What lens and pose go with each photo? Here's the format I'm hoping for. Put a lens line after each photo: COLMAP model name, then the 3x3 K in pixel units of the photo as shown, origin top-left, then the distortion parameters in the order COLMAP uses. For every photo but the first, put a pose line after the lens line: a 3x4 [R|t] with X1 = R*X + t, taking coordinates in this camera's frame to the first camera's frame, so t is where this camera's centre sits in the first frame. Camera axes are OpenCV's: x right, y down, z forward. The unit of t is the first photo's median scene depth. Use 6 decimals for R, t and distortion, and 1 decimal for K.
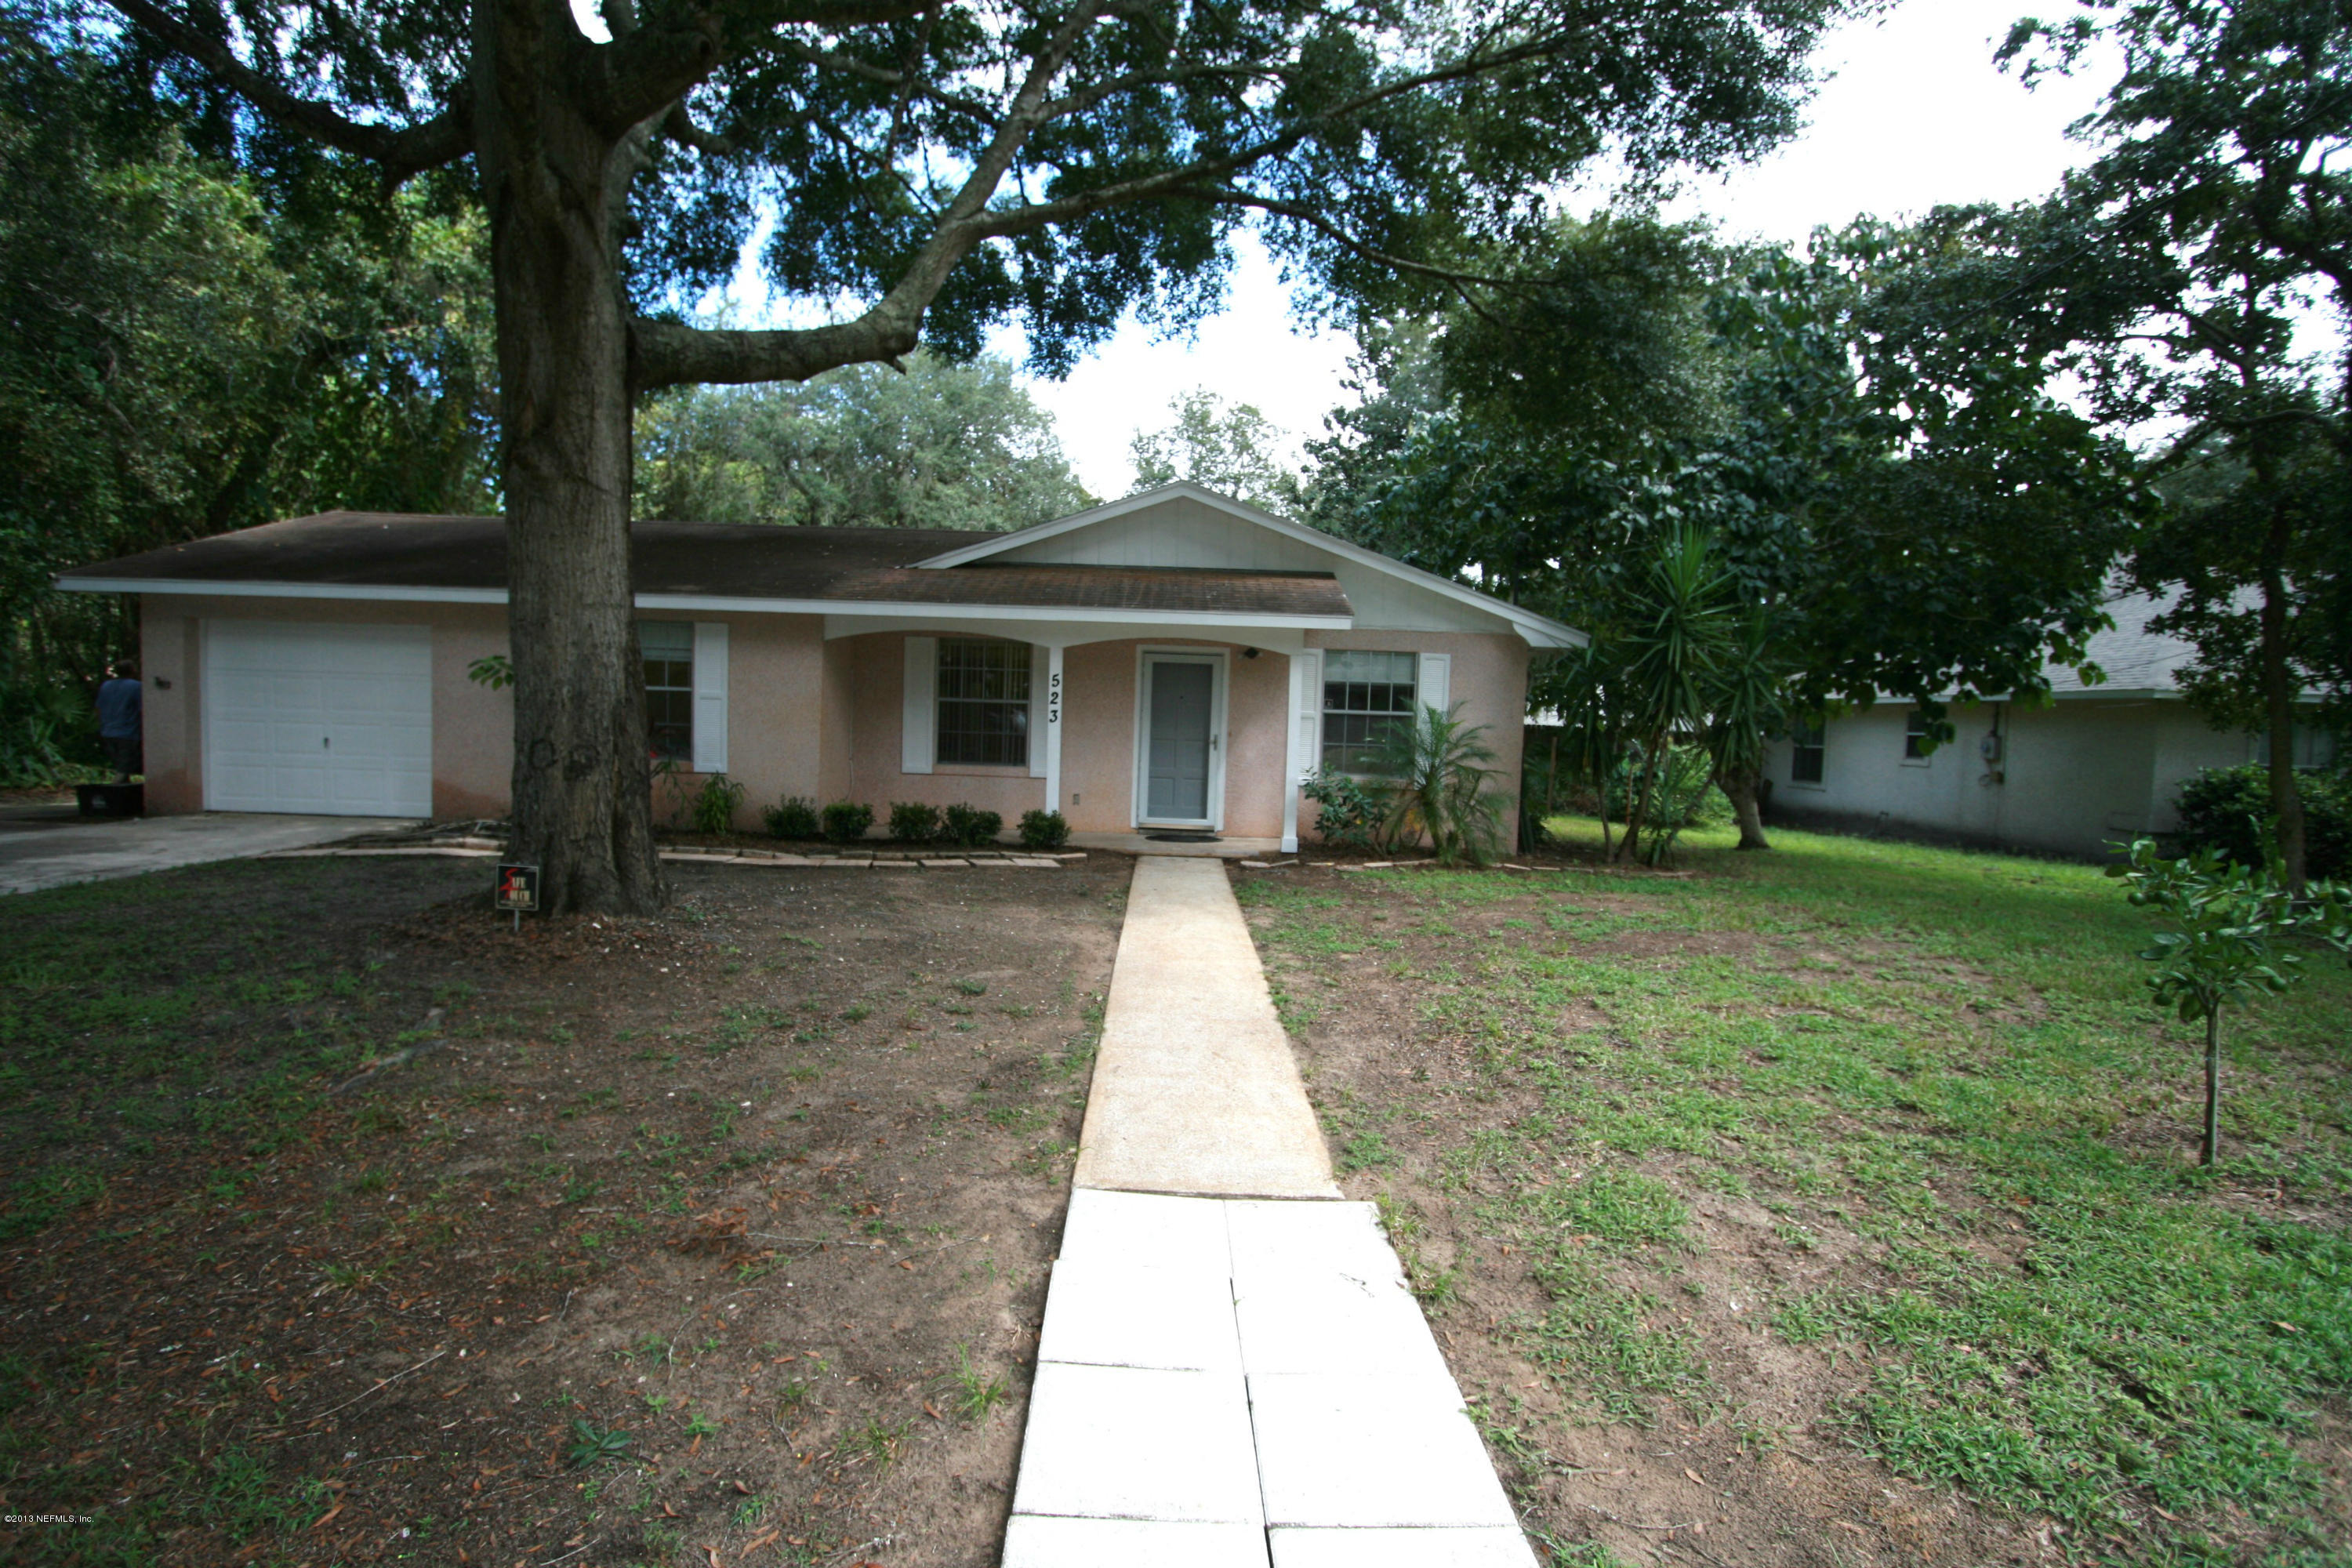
lens RADIAL K [[1129.8, 0, 1176.0], [0, 1129.8, 784.0], [0, 0, 1]] dist [-0.001597, -0.008566]
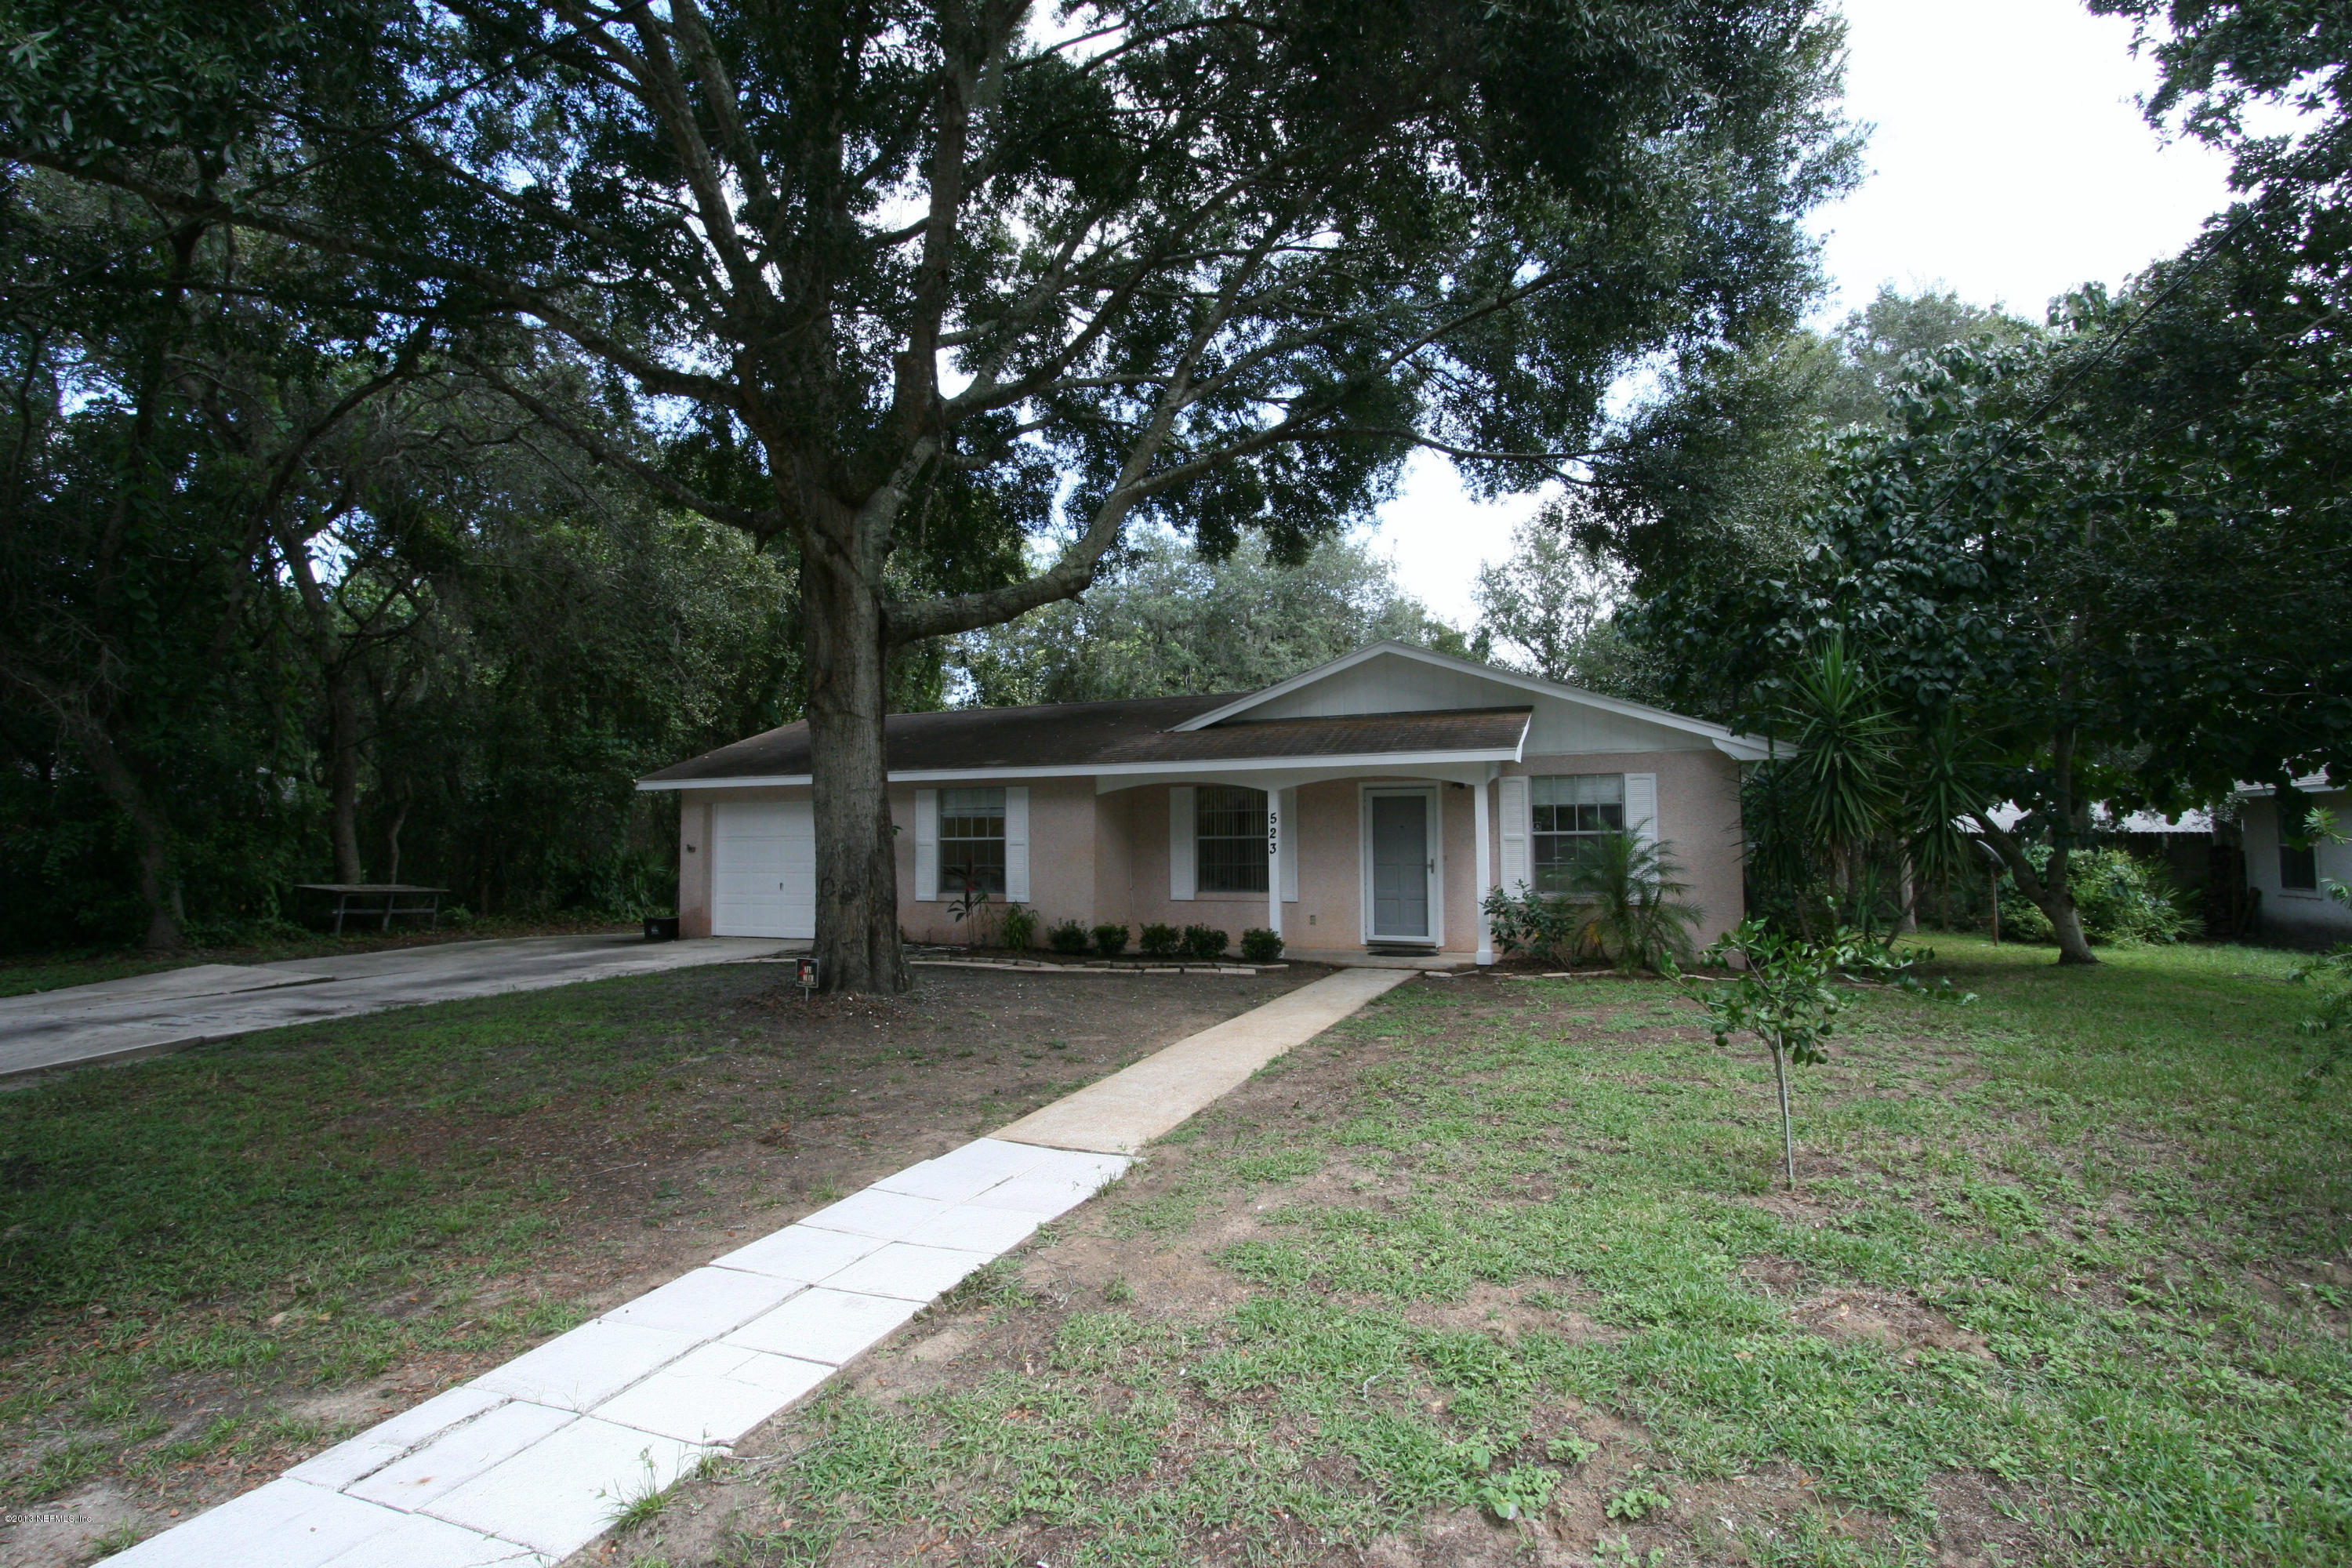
lens RADIAL K [[1140.6, 0, 1160.8], [0, 1140.6, 780.2], [0, 0, 1]] dist [-0.009401, 0.001198]
pose [[0.922760, -0.061103, -0.380500, 0.239078], [0.015215, 0.992357, -0.122461, 0.013398], [0.385074, 0.107213, 0.916637, -0.142435]]
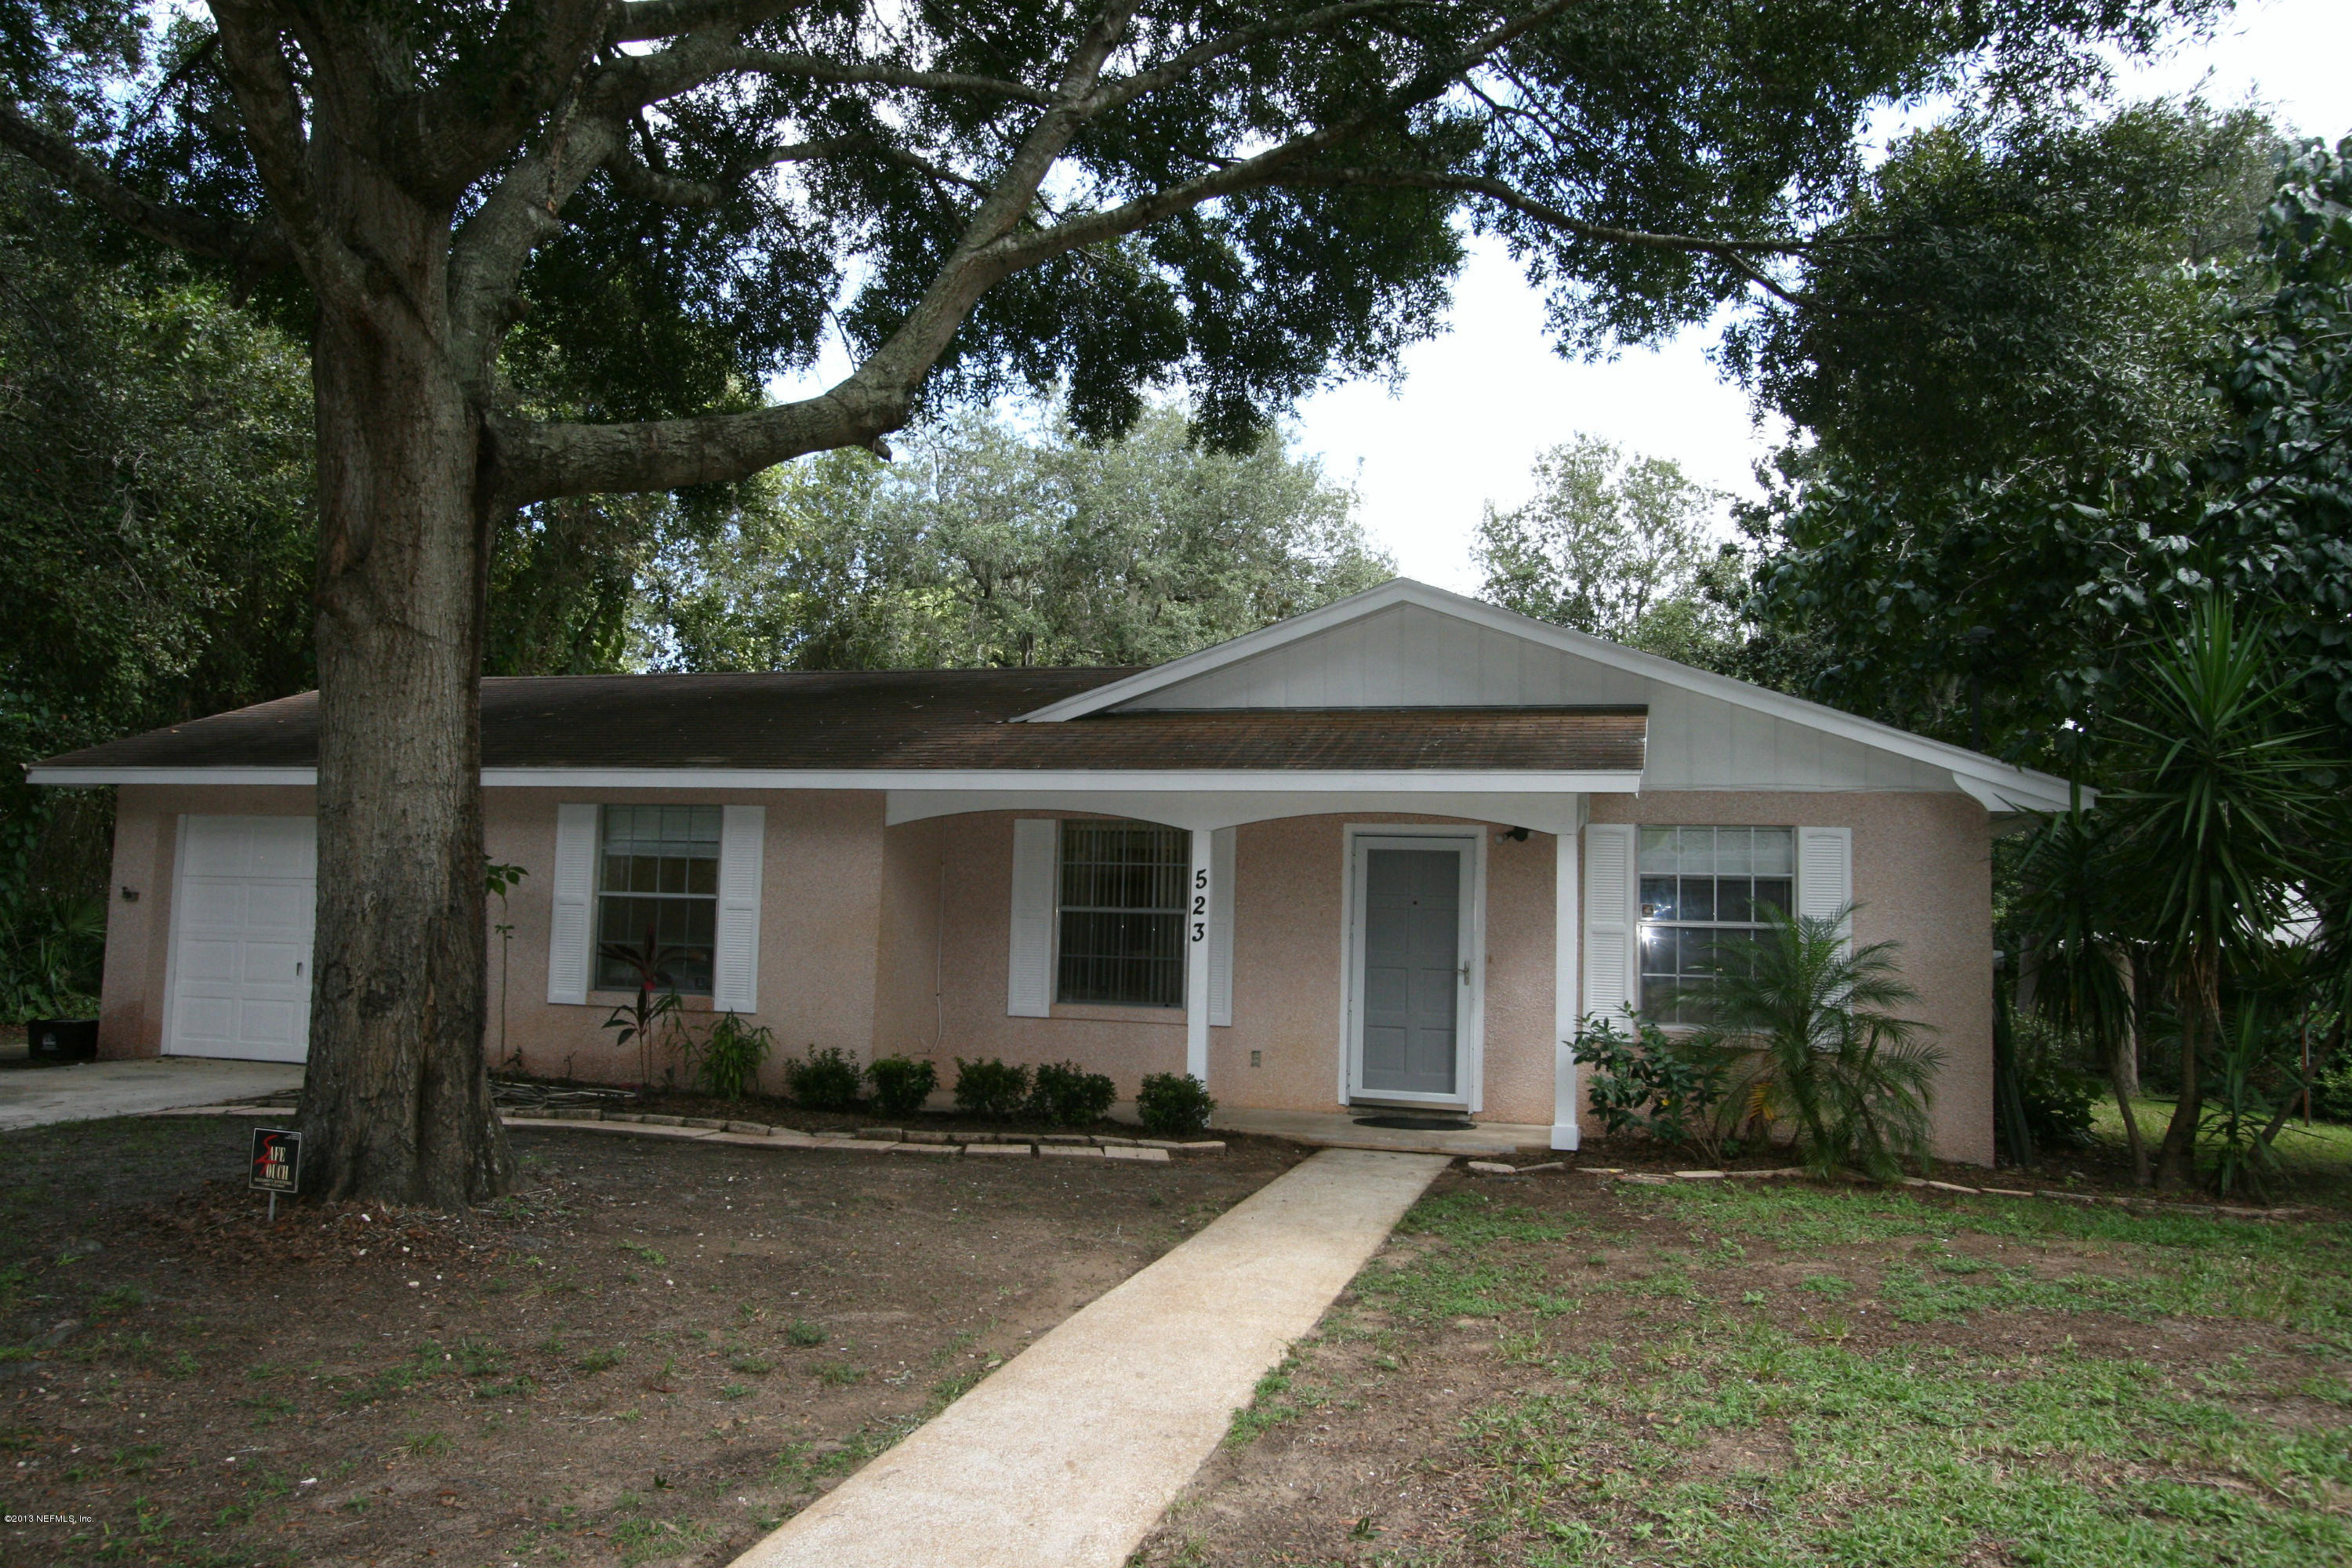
lens RADIAL K [[1695.7, 0, 1163.2], [0, 1695.7, 782.3], [0, 0, 1]] dist [0.002843, 0.010230]
pose [[0.962670, -0.027483, -0.269279, 0.143577], [-0.013087, 0.988943, -0.147719, 0.001091], [0.270361, 0.145728, 0.951666, 0.024735]]
